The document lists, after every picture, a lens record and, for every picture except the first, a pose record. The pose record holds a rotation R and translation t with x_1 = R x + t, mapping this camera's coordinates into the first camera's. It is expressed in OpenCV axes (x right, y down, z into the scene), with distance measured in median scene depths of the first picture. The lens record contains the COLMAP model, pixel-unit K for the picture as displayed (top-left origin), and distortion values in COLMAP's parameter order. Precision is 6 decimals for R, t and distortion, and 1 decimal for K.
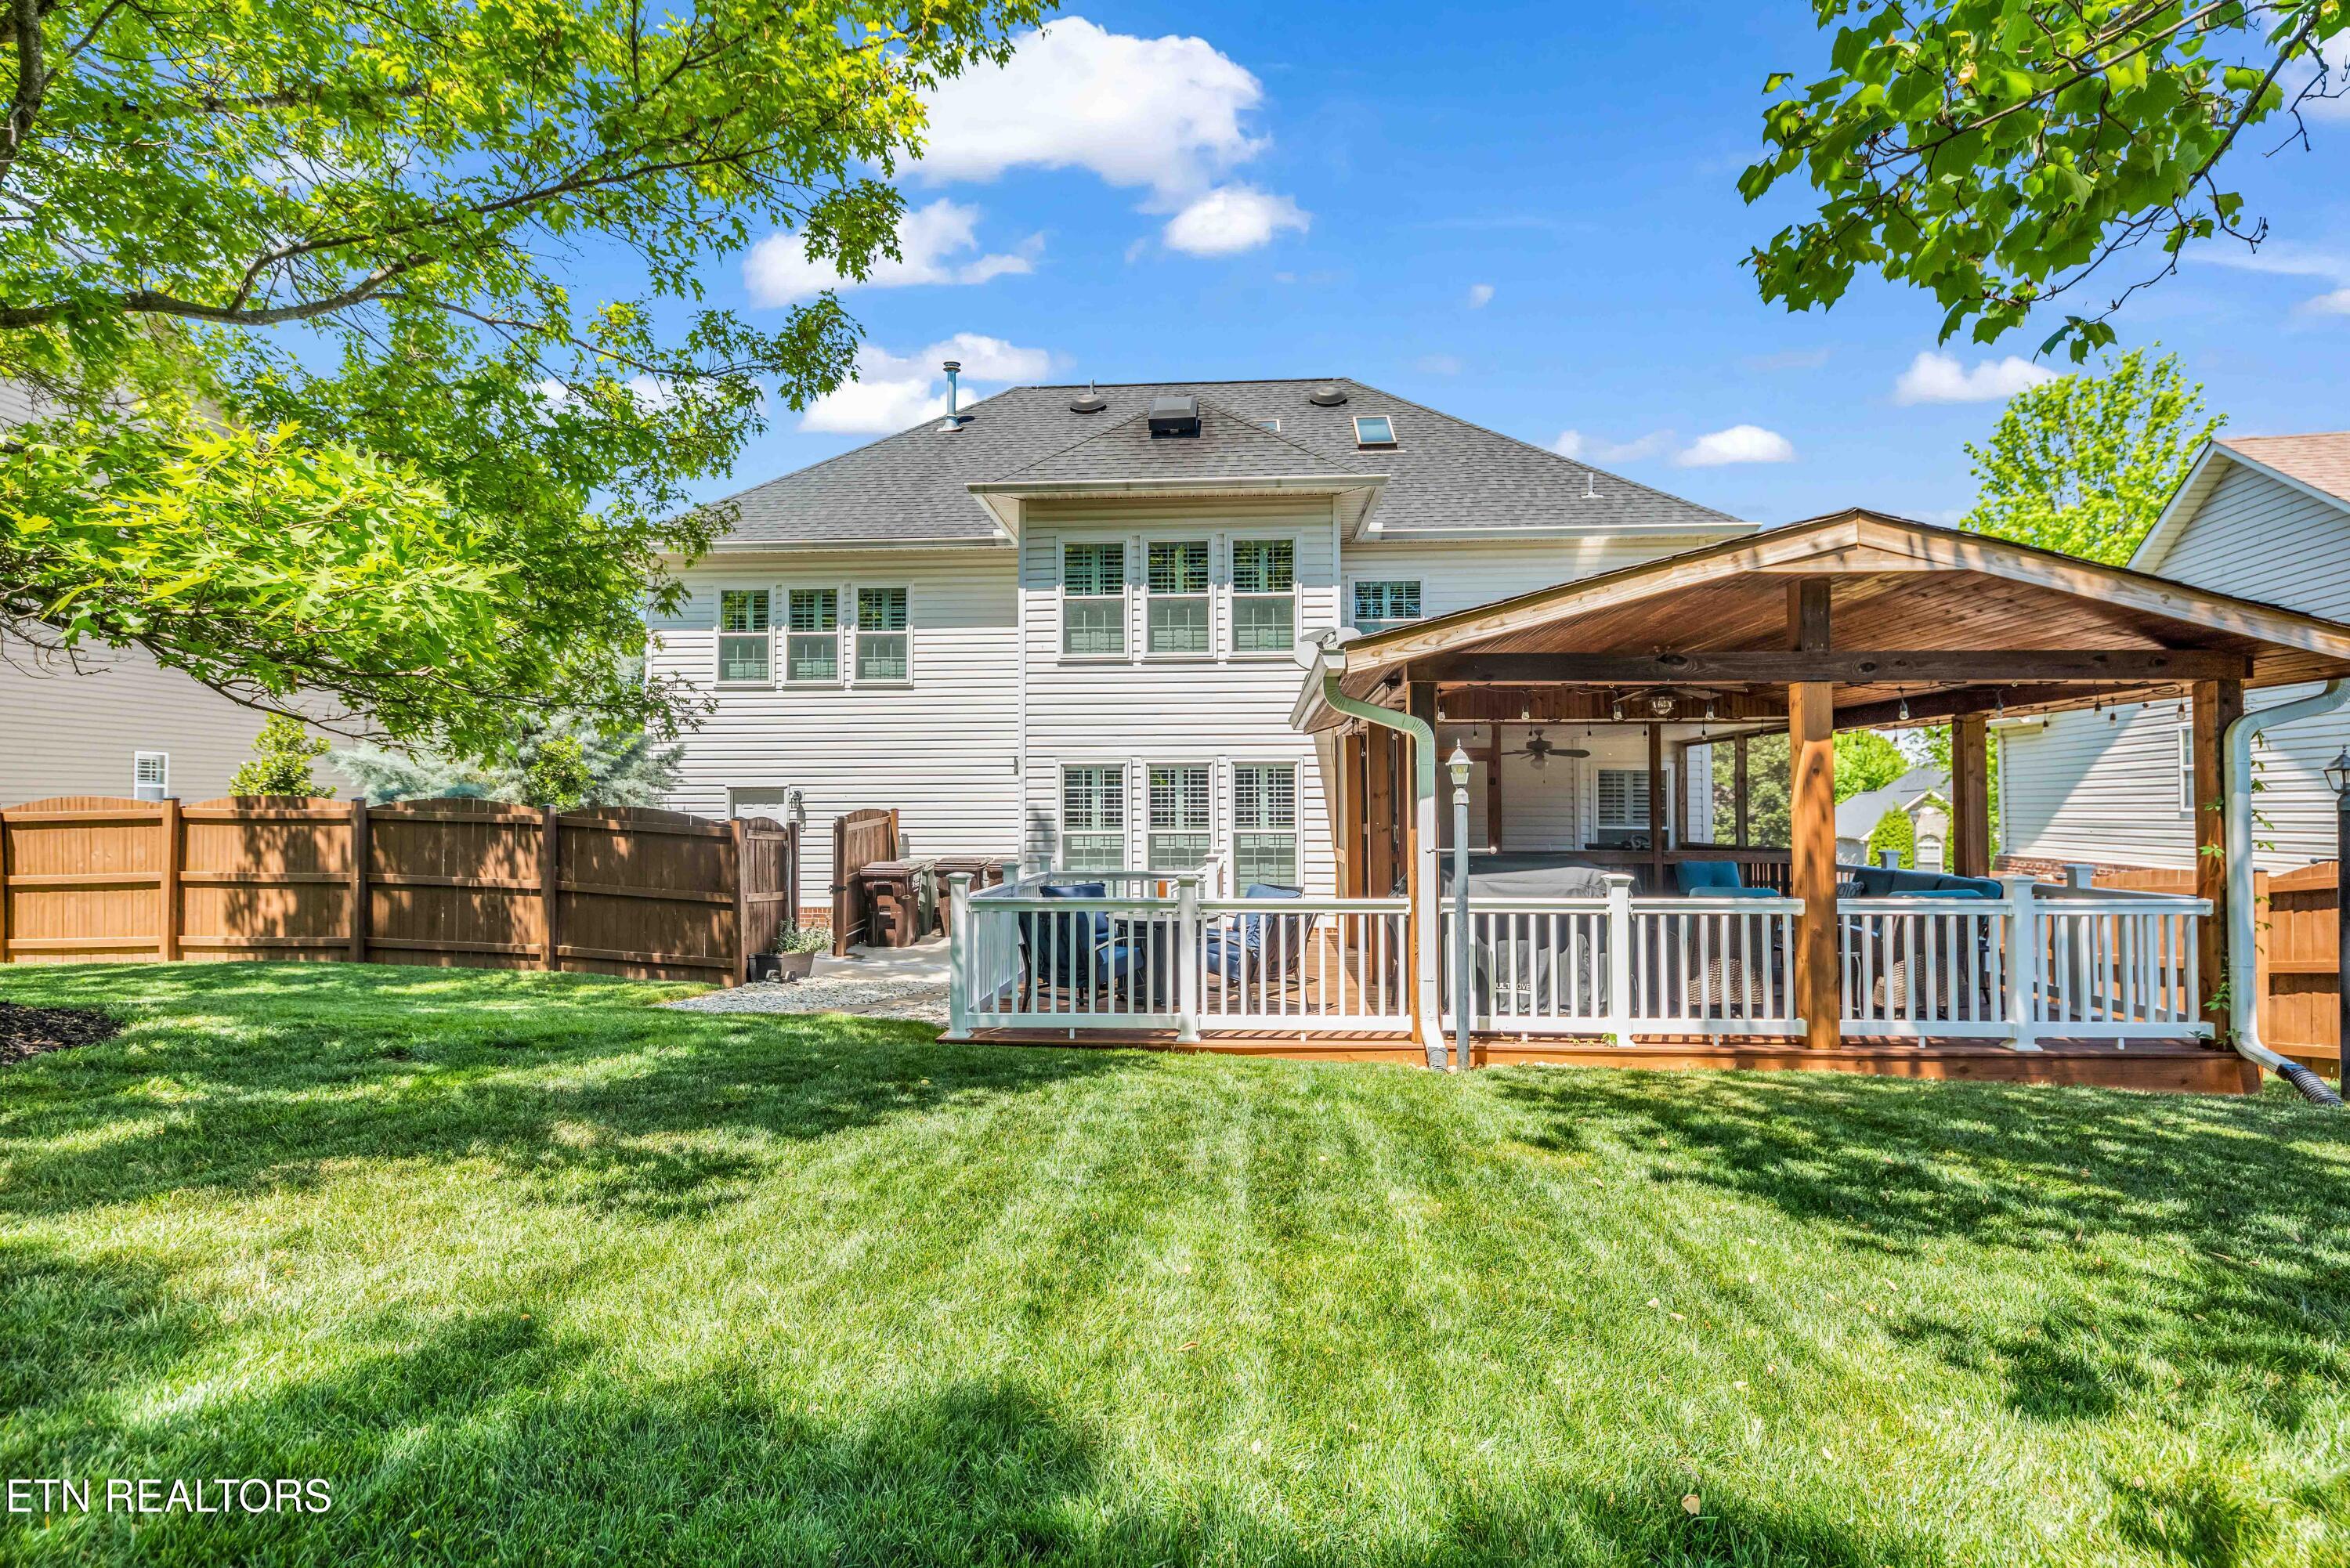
lens RADIAL K [[1102.2, 0, 1175.0], [0, 1102.2, 784.0], [0, 0, 1]] dist [0.002513, 0.000128]
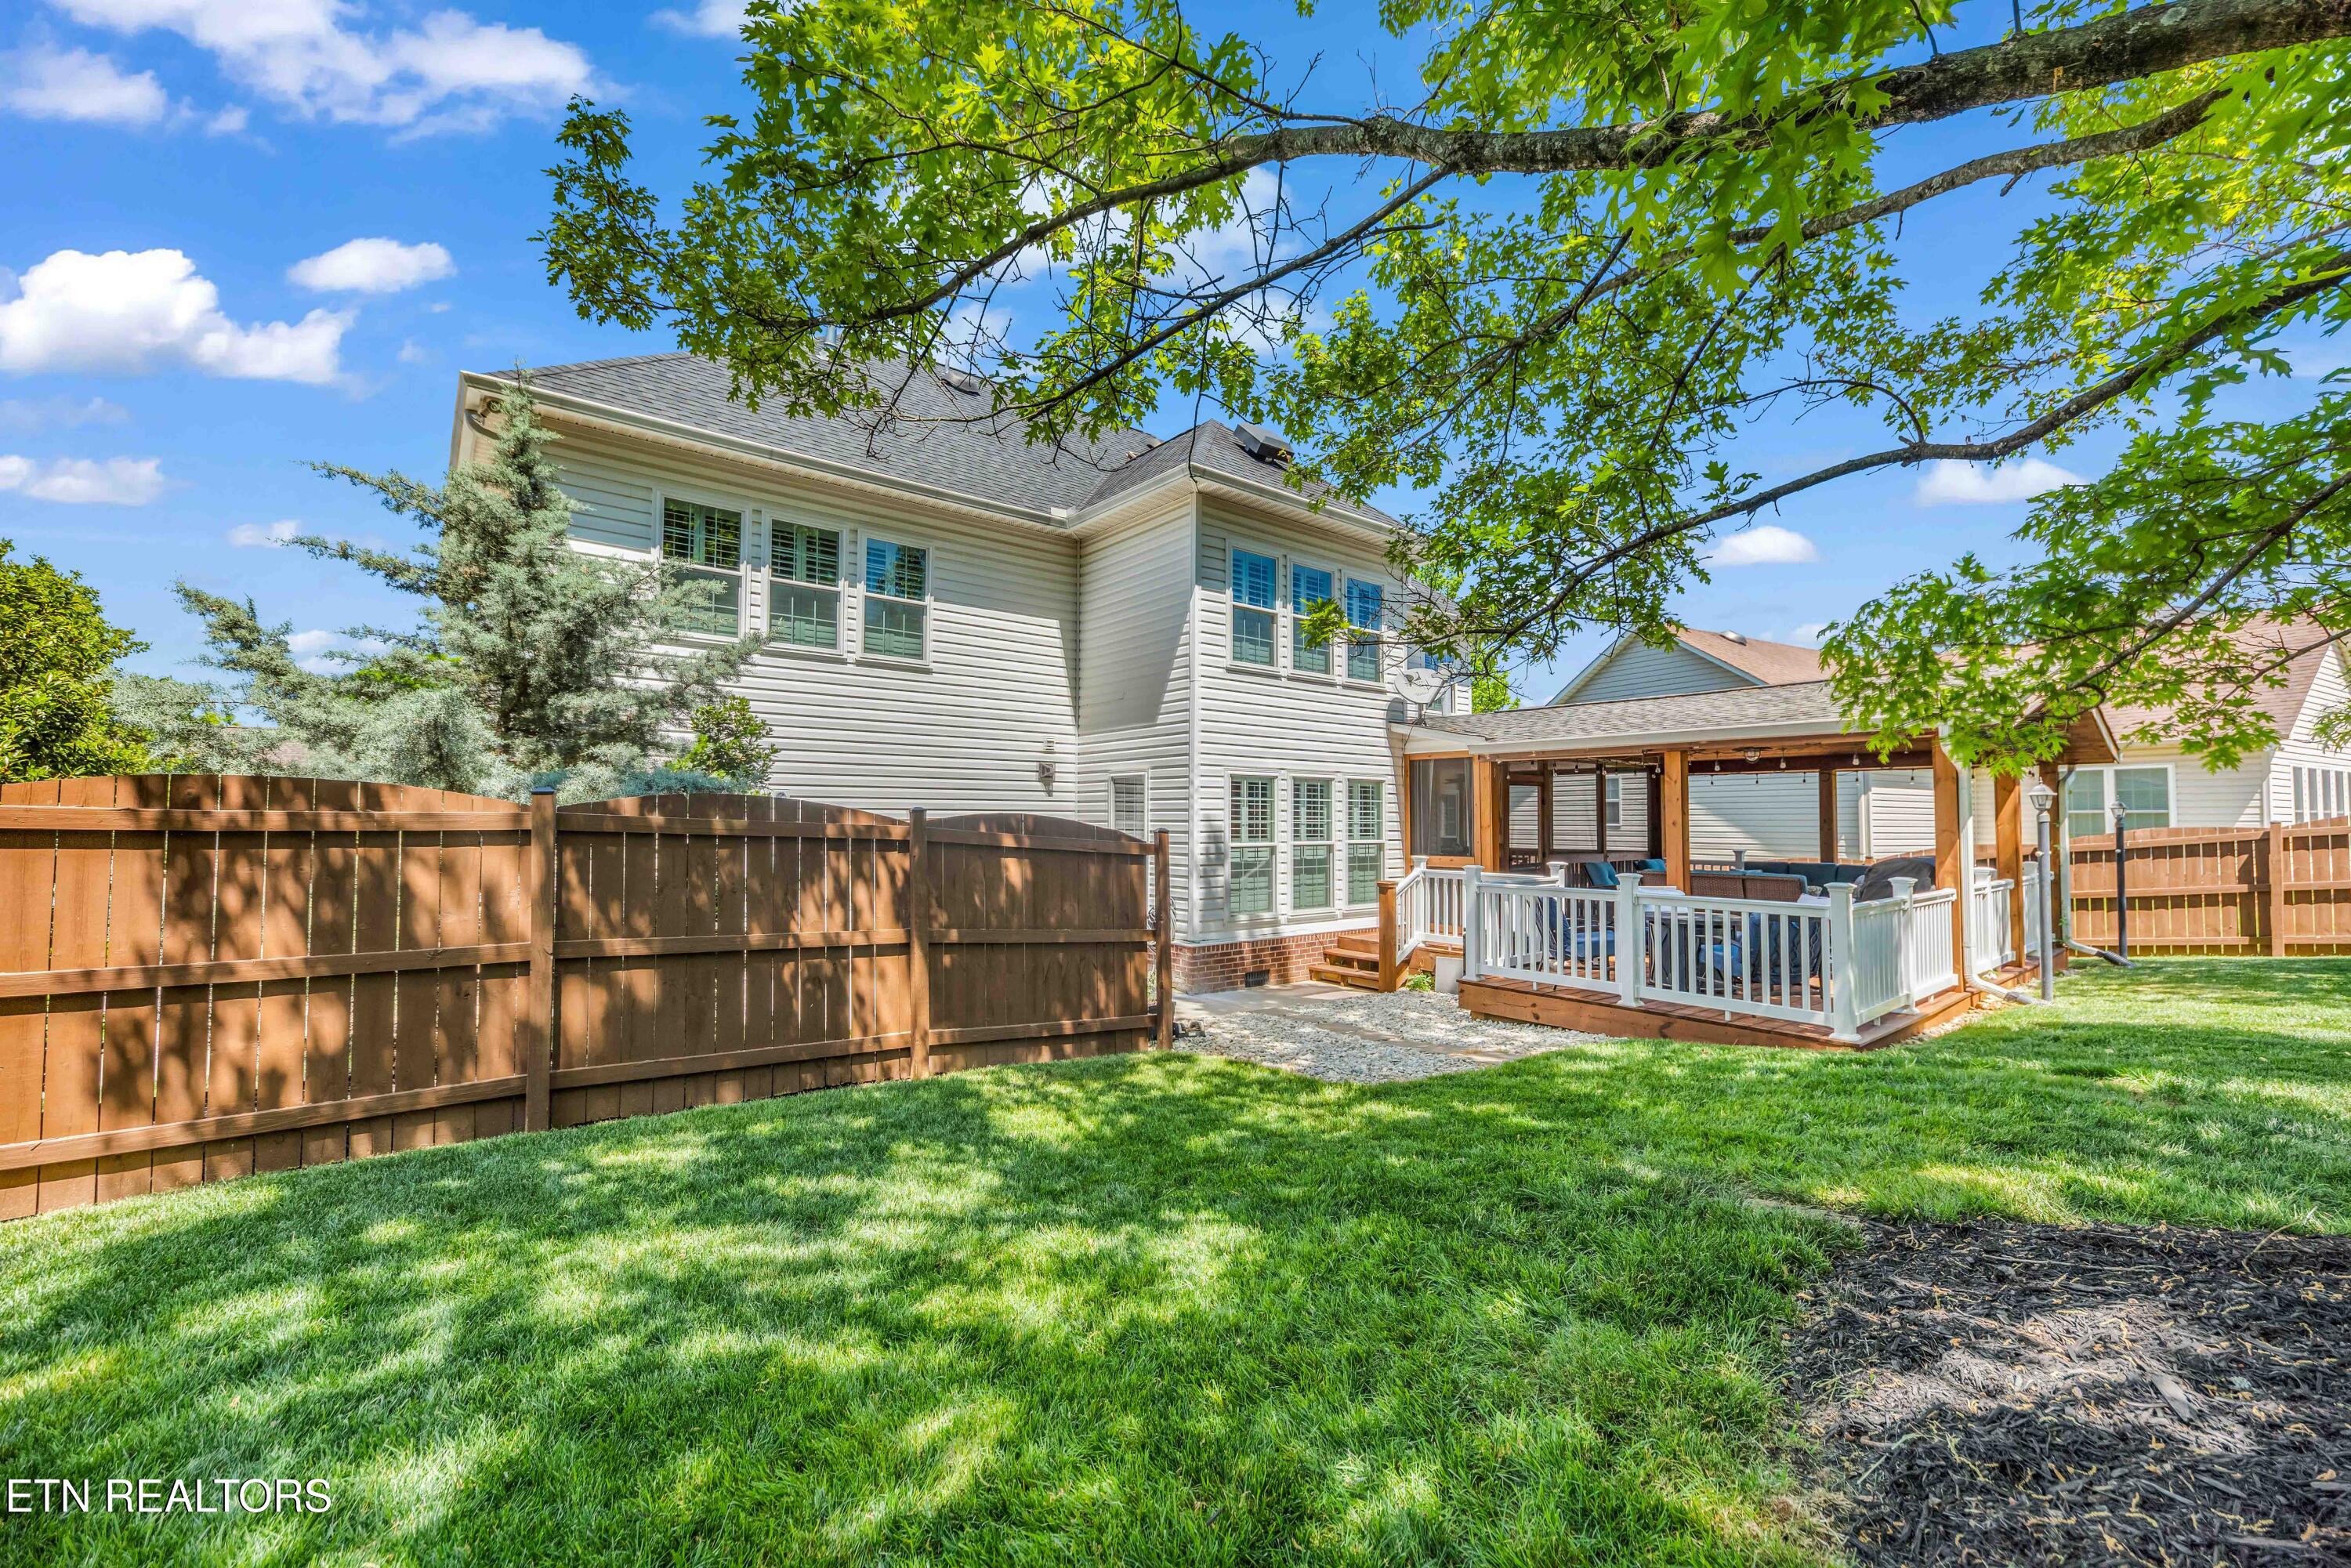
lens RADIAL K [[963.4, 0, 1175.5], [0, 963.4, 784.0], [0, 0, 1]] dist [0.038415, 0.000058]
pose [[0.735084, 0.032550, 0.677195, -0.824306], [-0.025325, 0.999468, -0.020551, 0.010677], [-0.677503, -0.002044, 0.735517, 0.476660]]
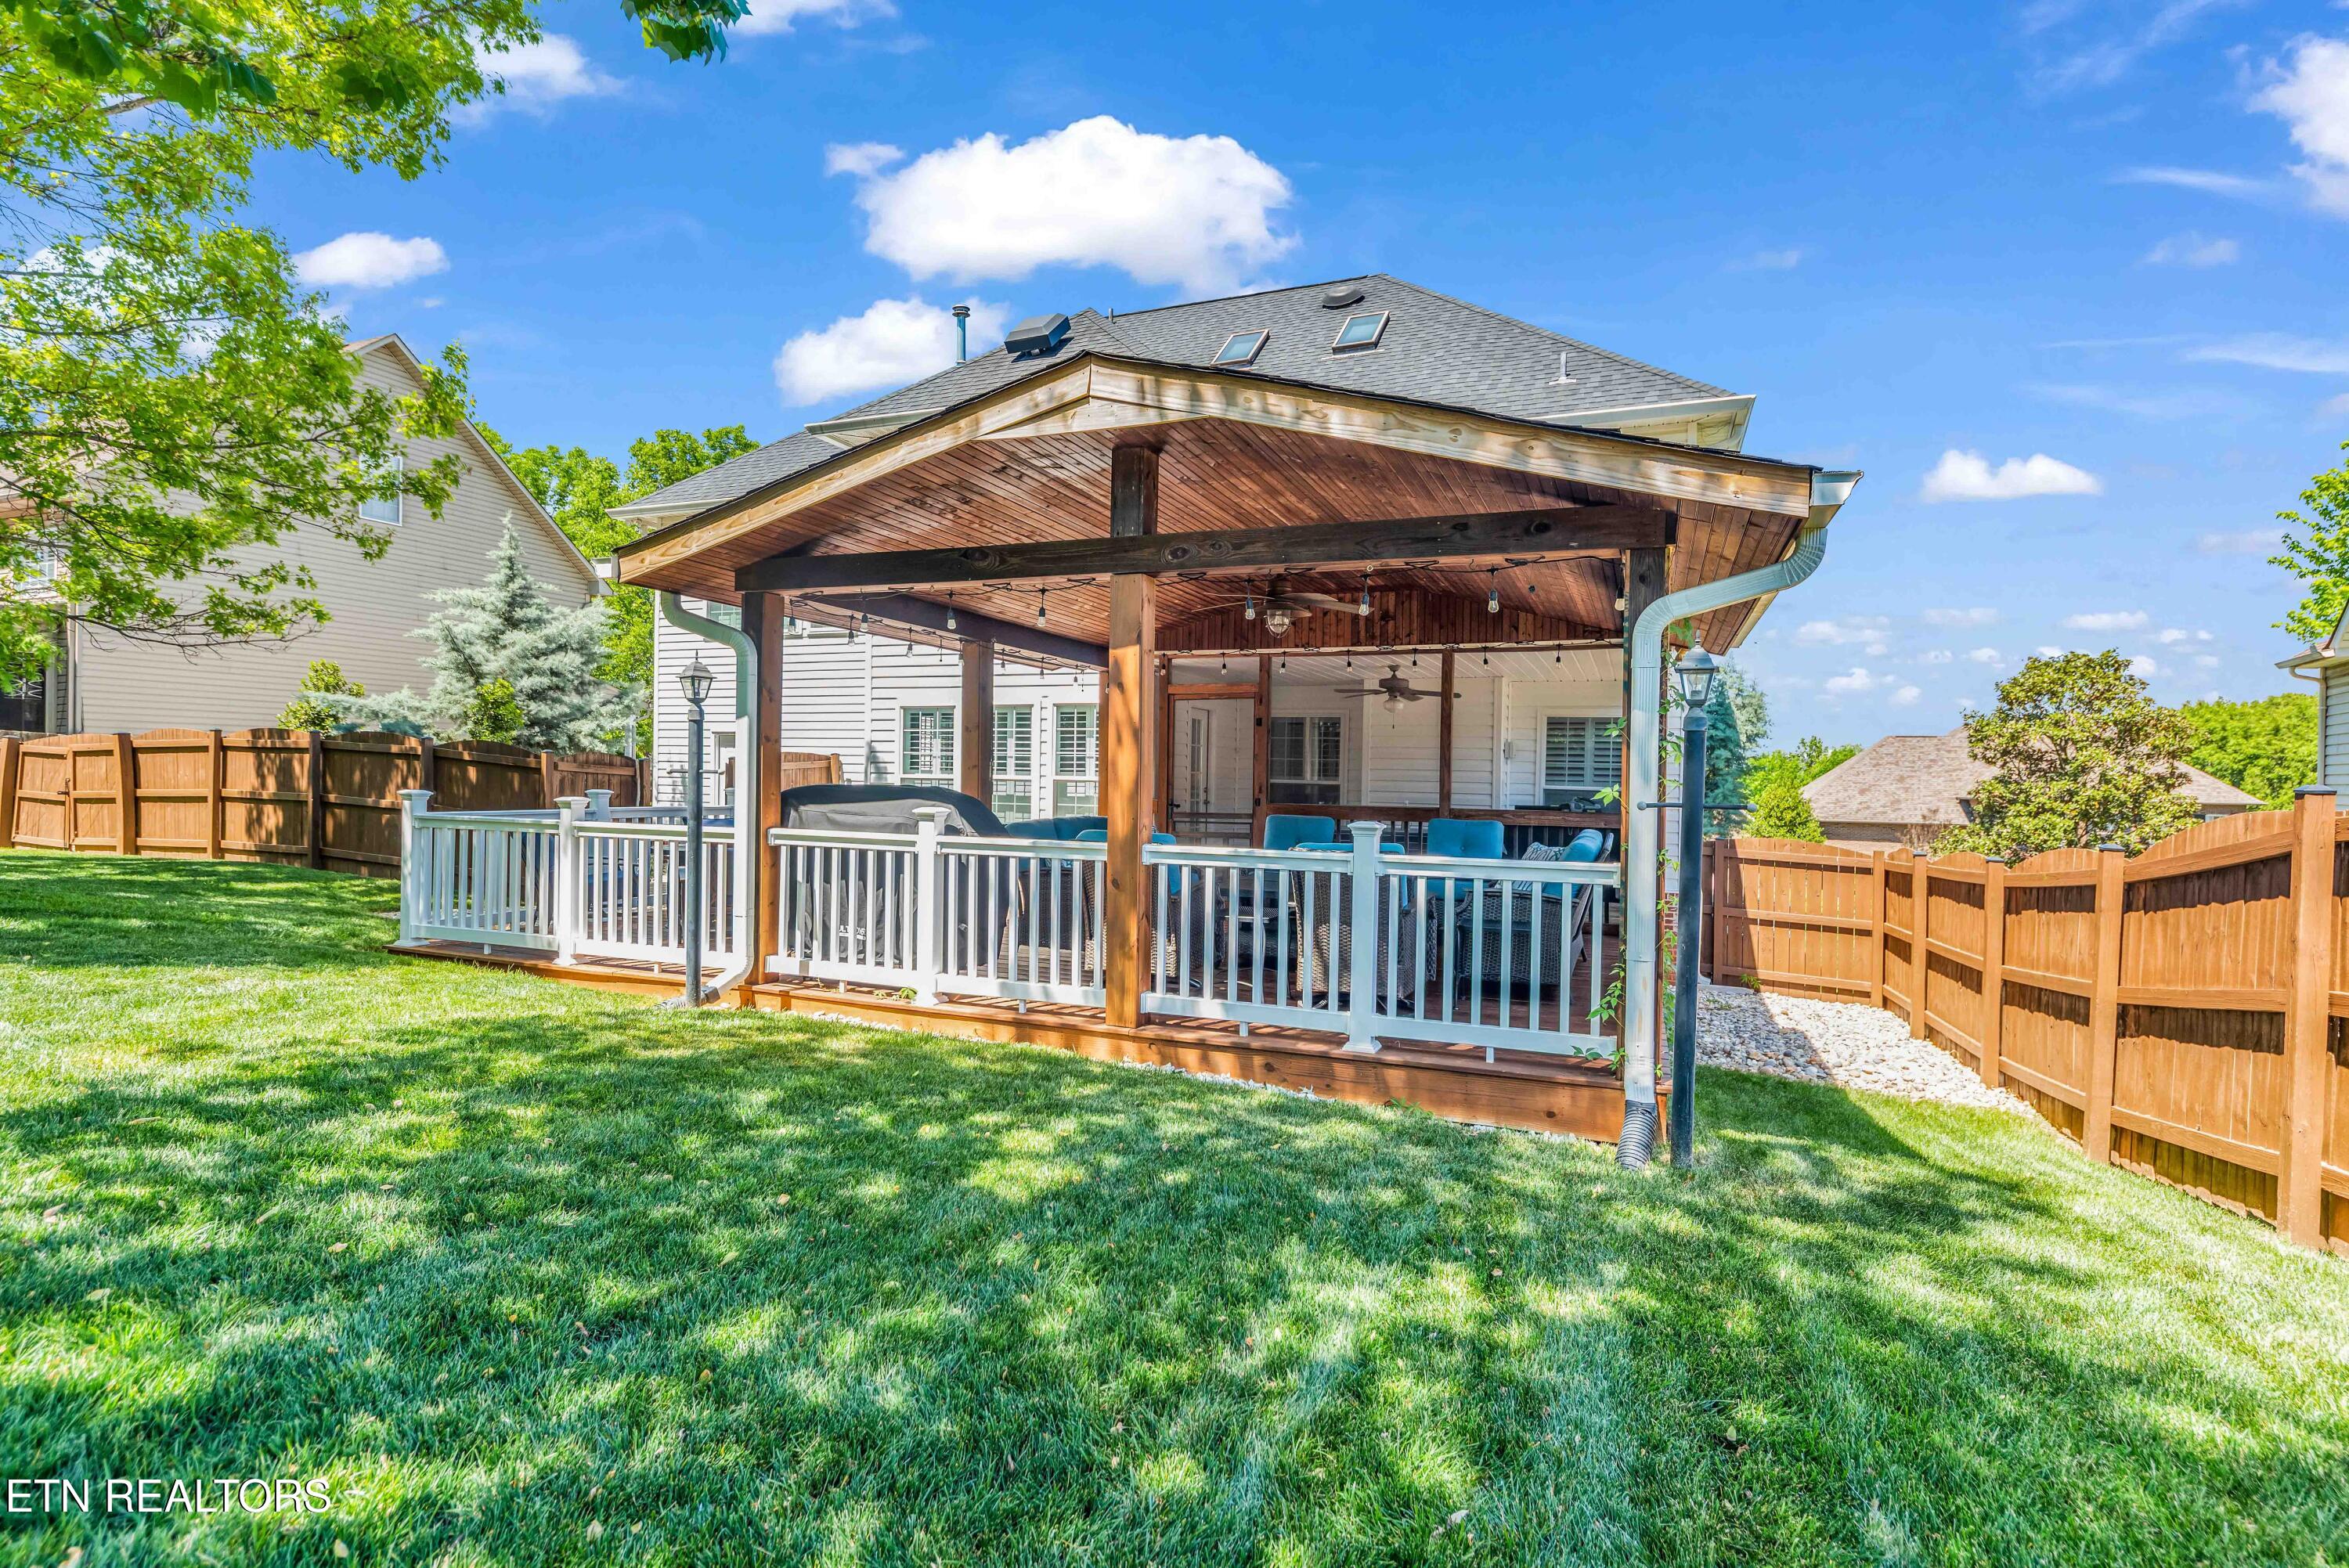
lens RADIAL K [[1141.8, 0, 1174.5], [0, 1141.8, 784.0], [0, 0, 1]] dist [0.003179, 0.000149]
pose [[0.944705, 0.021203, -0.327234, 0.542851], [-0.011439, 0.999431, 0.031731, 0.020240], [0.327721, -0.026233, 0.944410, 0.132934]]
